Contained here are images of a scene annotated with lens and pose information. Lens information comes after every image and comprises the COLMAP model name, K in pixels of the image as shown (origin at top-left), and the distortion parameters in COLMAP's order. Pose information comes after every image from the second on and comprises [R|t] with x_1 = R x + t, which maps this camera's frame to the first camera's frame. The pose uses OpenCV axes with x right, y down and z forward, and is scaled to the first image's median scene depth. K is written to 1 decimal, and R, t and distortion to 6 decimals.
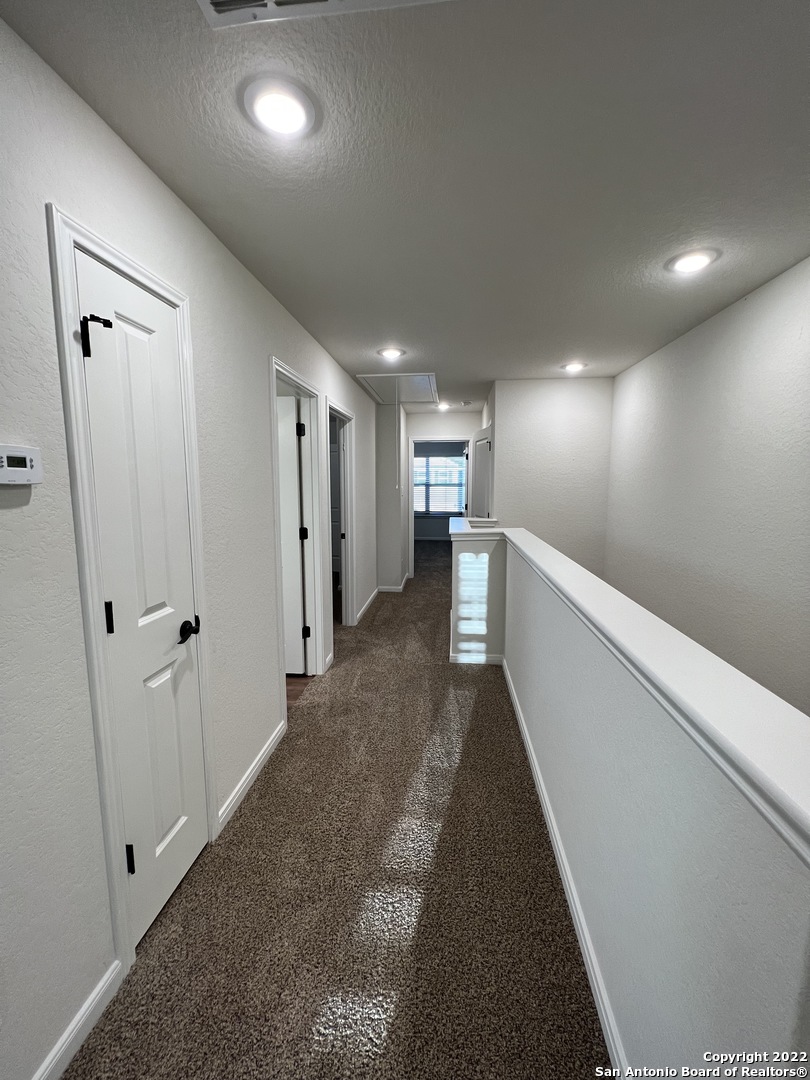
lens RADIAL K [[431.7, 0, 406.7], [0, 431.7, 535.4], [0, 0, 1]] dist [-0.001129, 0.000426]
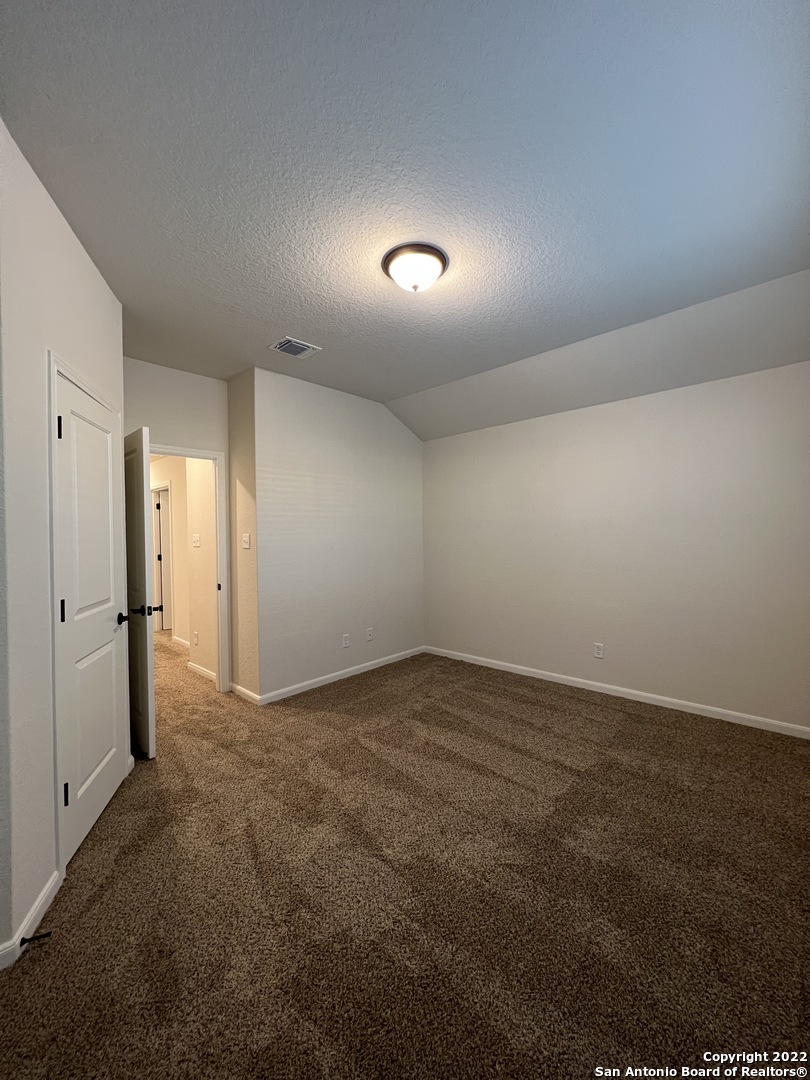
lens RADIAL K [[431.7, 0, 406.7], [0, 431.7, 535.4], [0, 0, 1]] dist [-0.001129, 0.000426]
pose [[0.923235, -0.005689, 0.384193, -0.169818], [0.049220, 0.993404, -0.103568, 0.138137], [-0.381069, 0.114527, 0.917426, -0.771921]]
